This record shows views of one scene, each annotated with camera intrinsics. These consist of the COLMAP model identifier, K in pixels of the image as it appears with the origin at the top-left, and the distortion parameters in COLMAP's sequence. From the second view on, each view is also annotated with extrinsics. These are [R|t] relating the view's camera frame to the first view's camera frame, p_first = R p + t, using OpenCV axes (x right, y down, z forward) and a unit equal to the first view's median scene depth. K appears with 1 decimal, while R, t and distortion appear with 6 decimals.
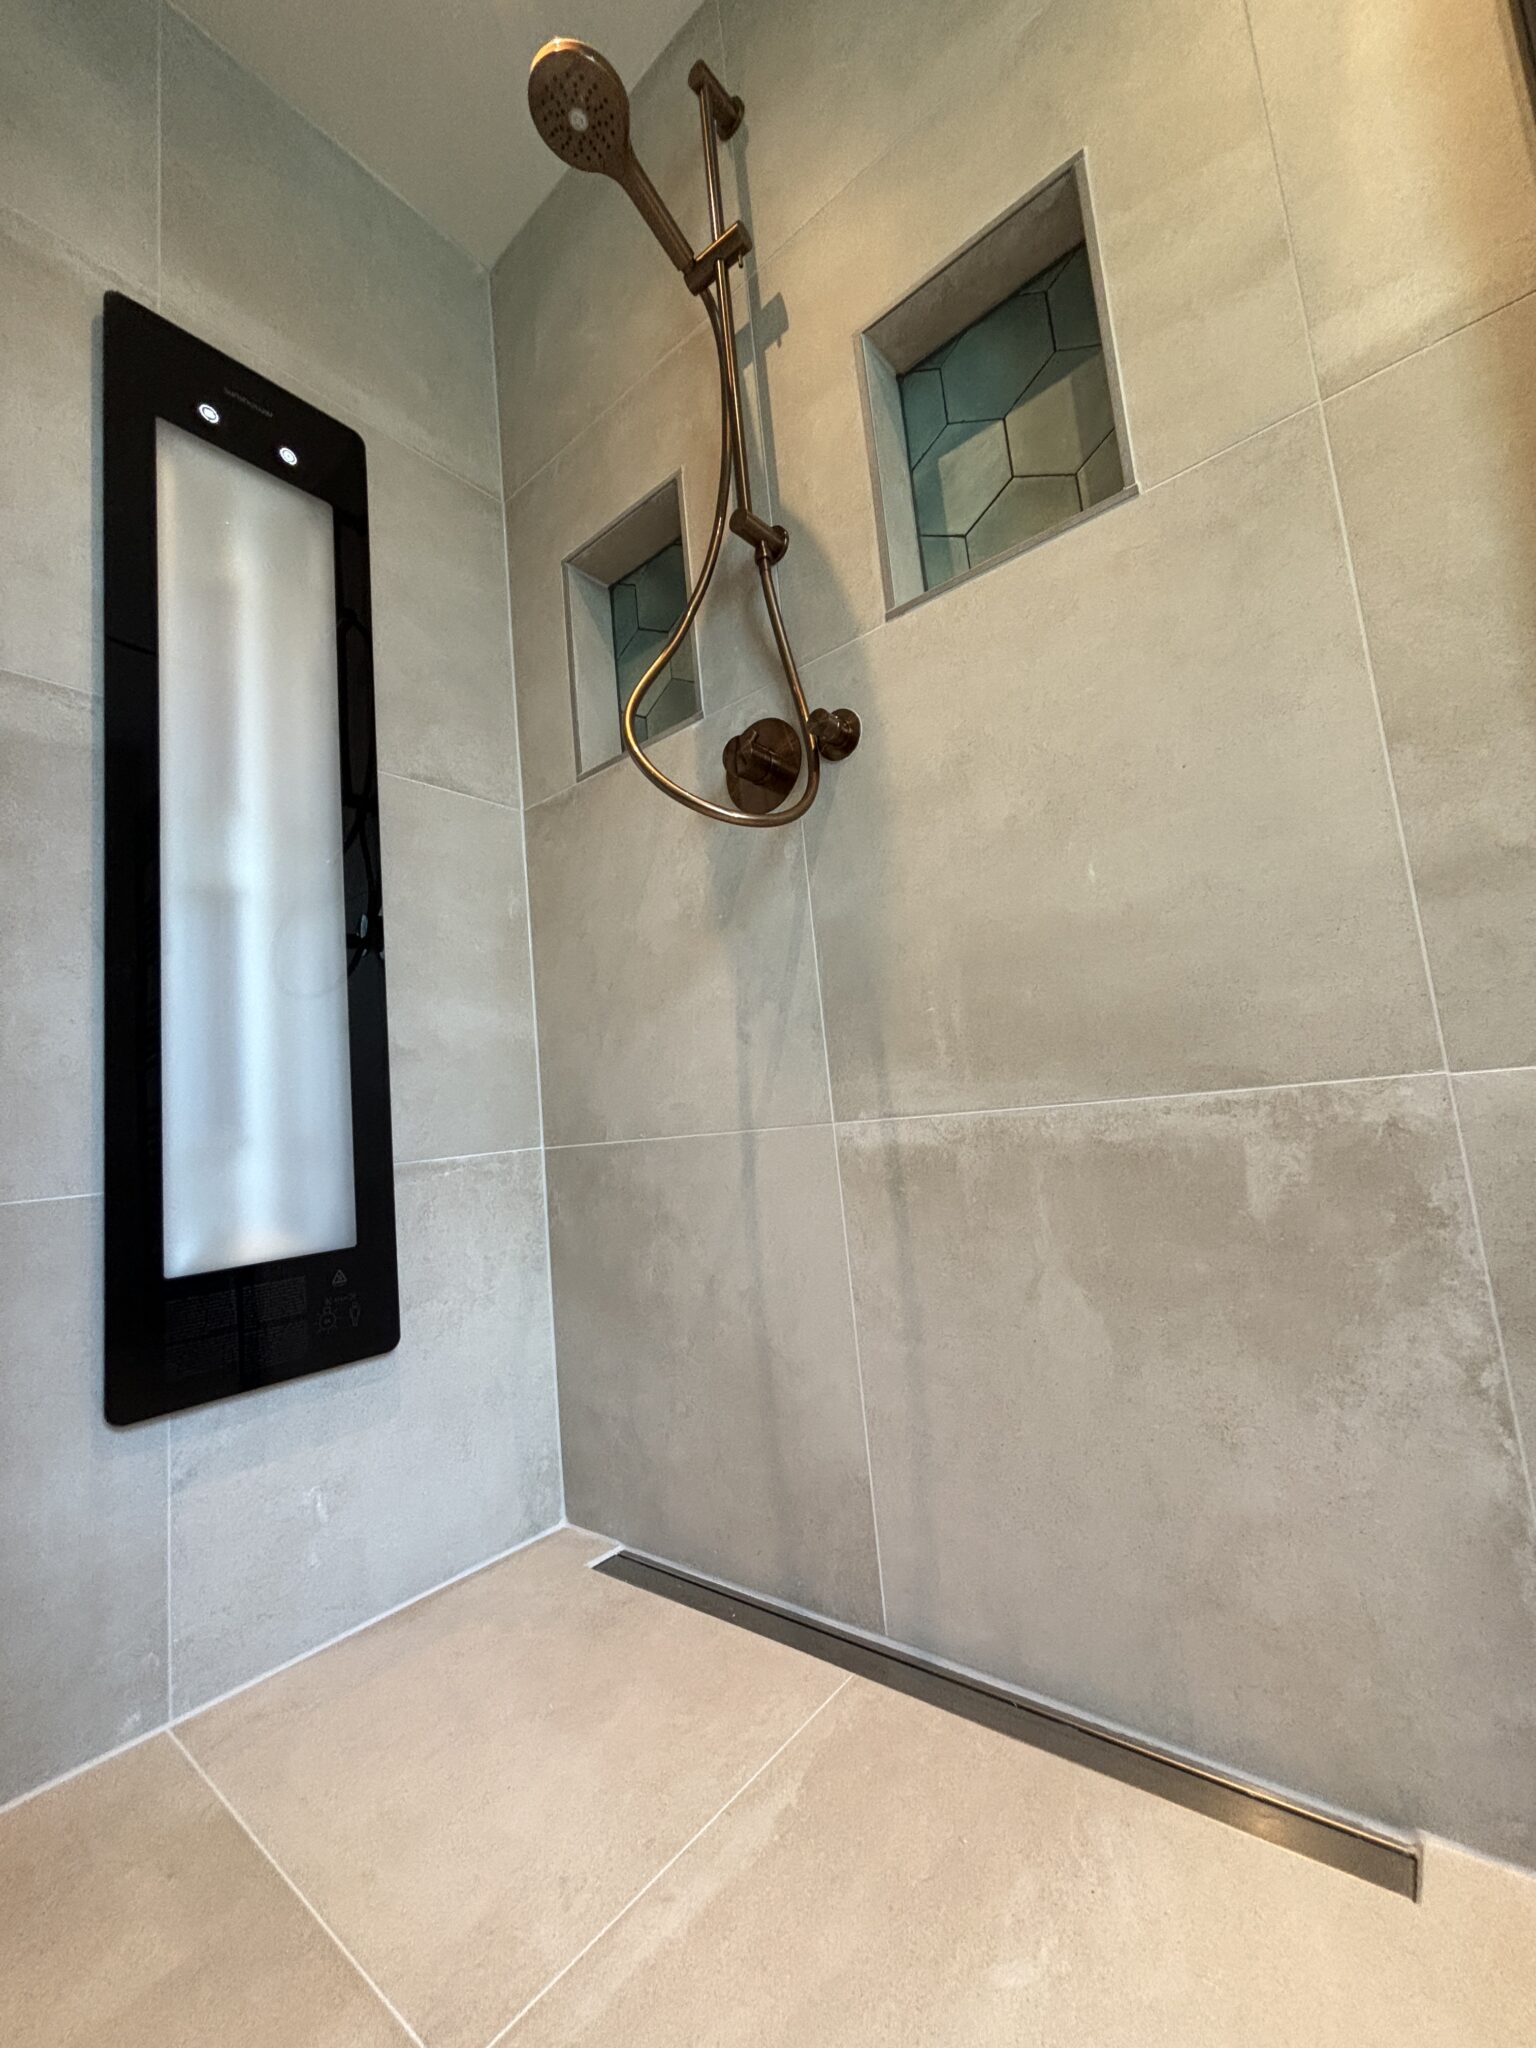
lens RADIAL K [[823.0, 0, 769.7], [0, 823.0, 1022.9], [0, 0, 1]] dist [-0.001857, 0.000263]
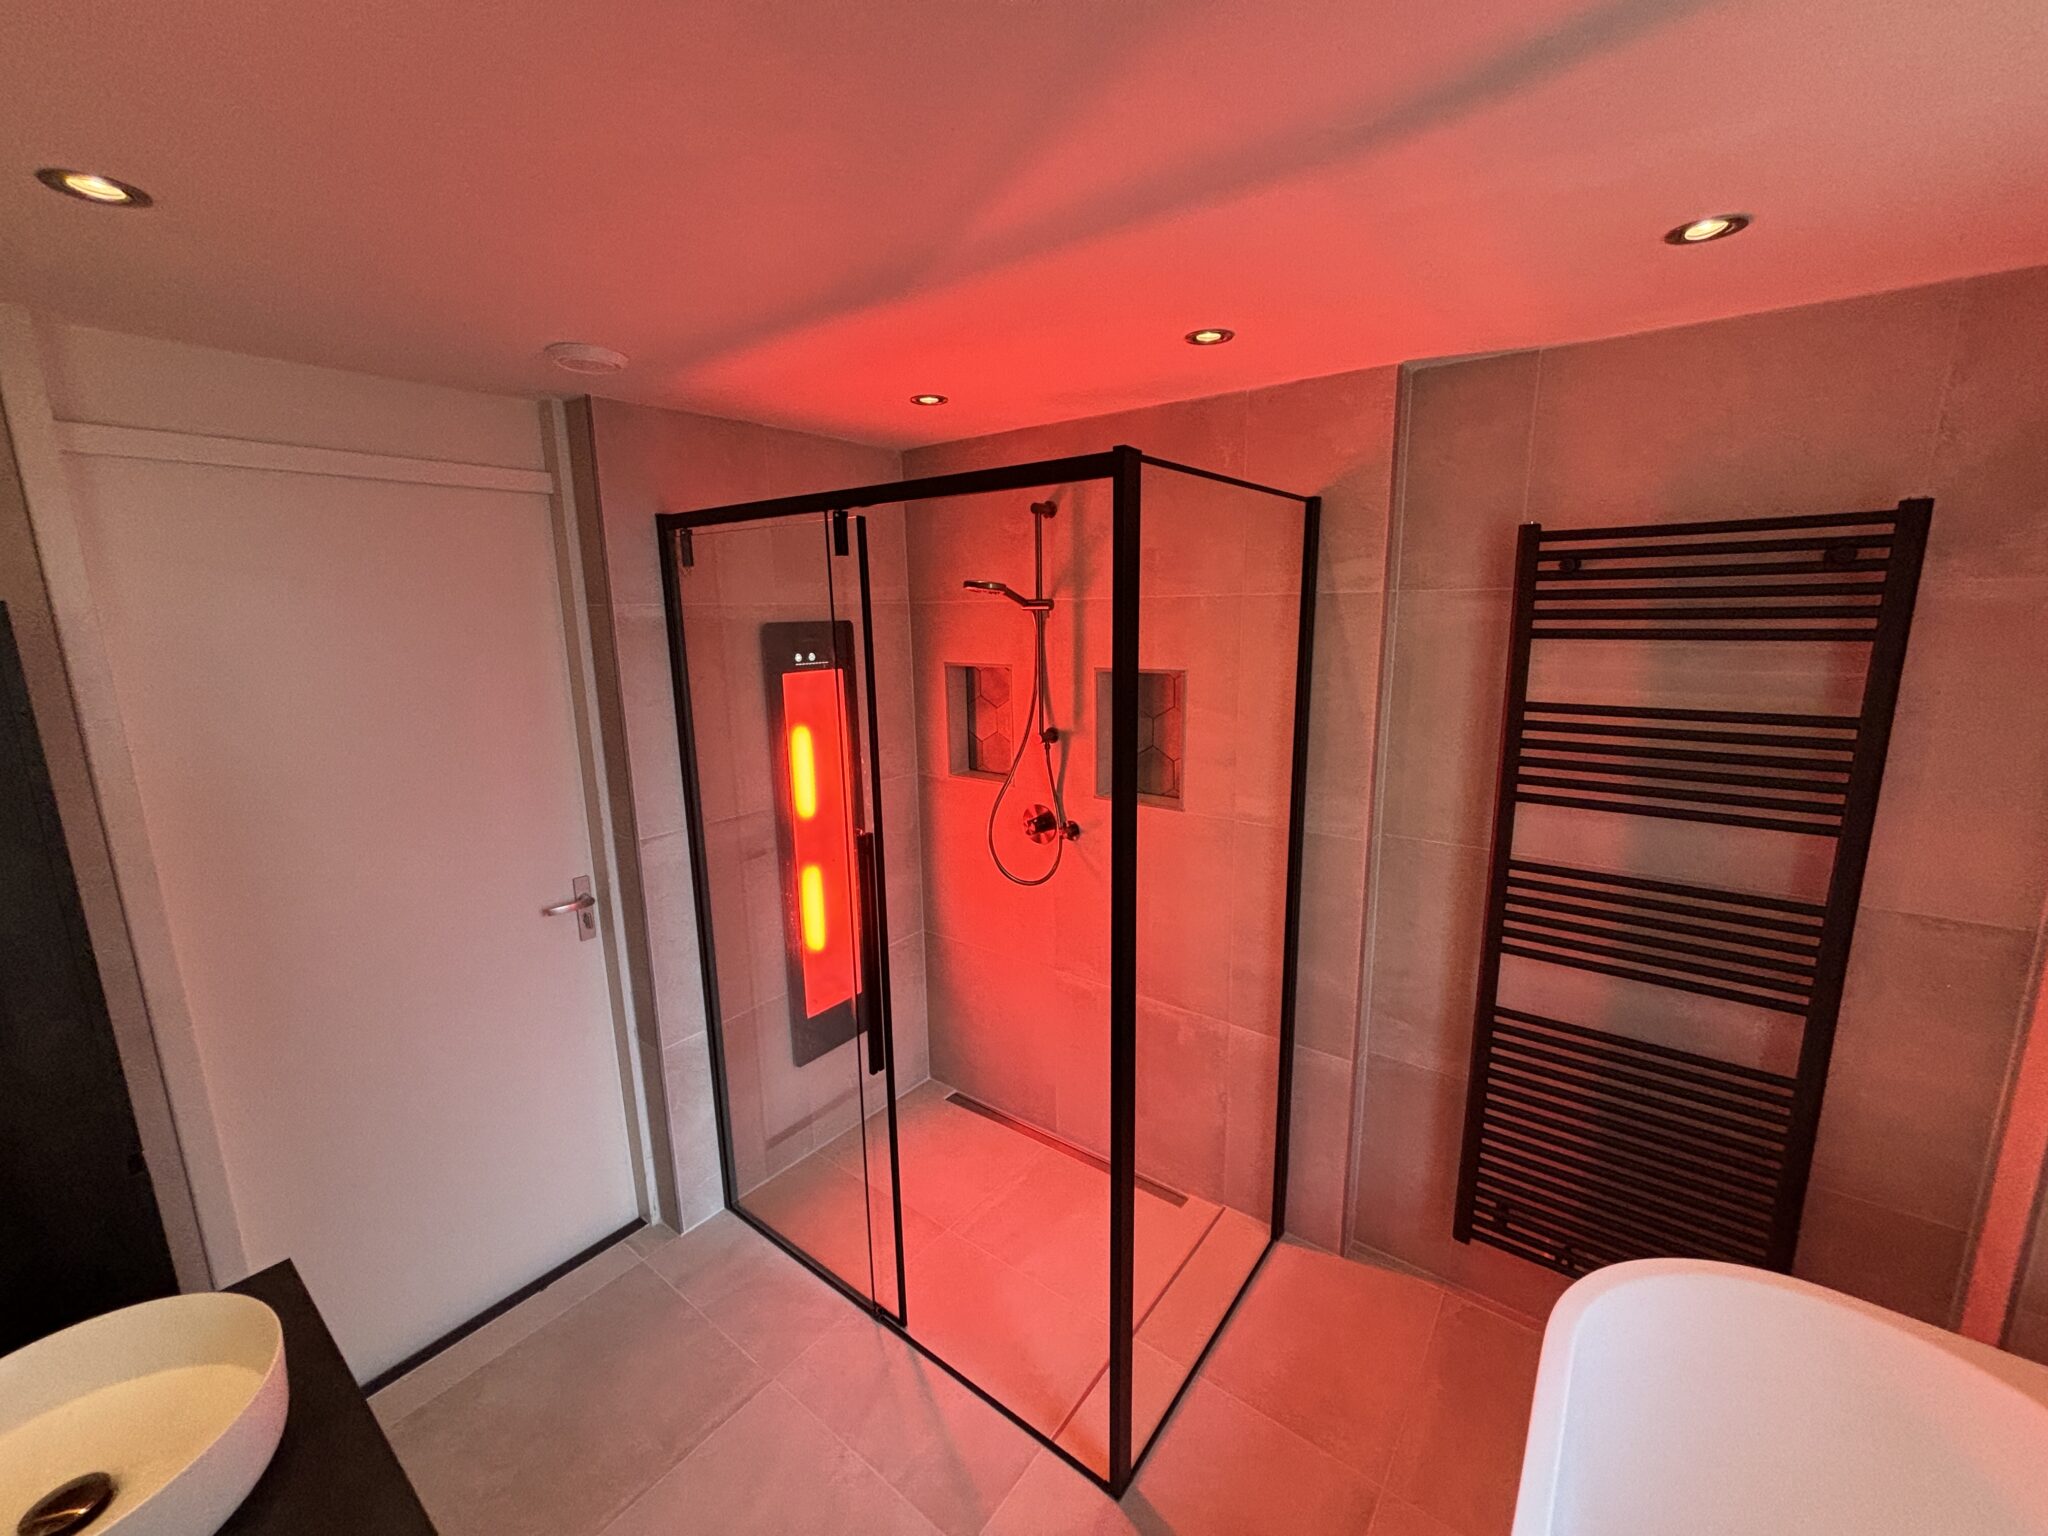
lens RADIAL K [[823.0, 0, 1025.3], [0, 823.0, 767.2], [0, 0, 1]] dist [-0.001857, 0.000263]
pose [[0.996554, 0.067832, 0.047735, -0.182974], [-0.079147, 0.949819, 0.302621, -1.252509], [-0.024813, -0.305356, 0.951915, -1.267340]]
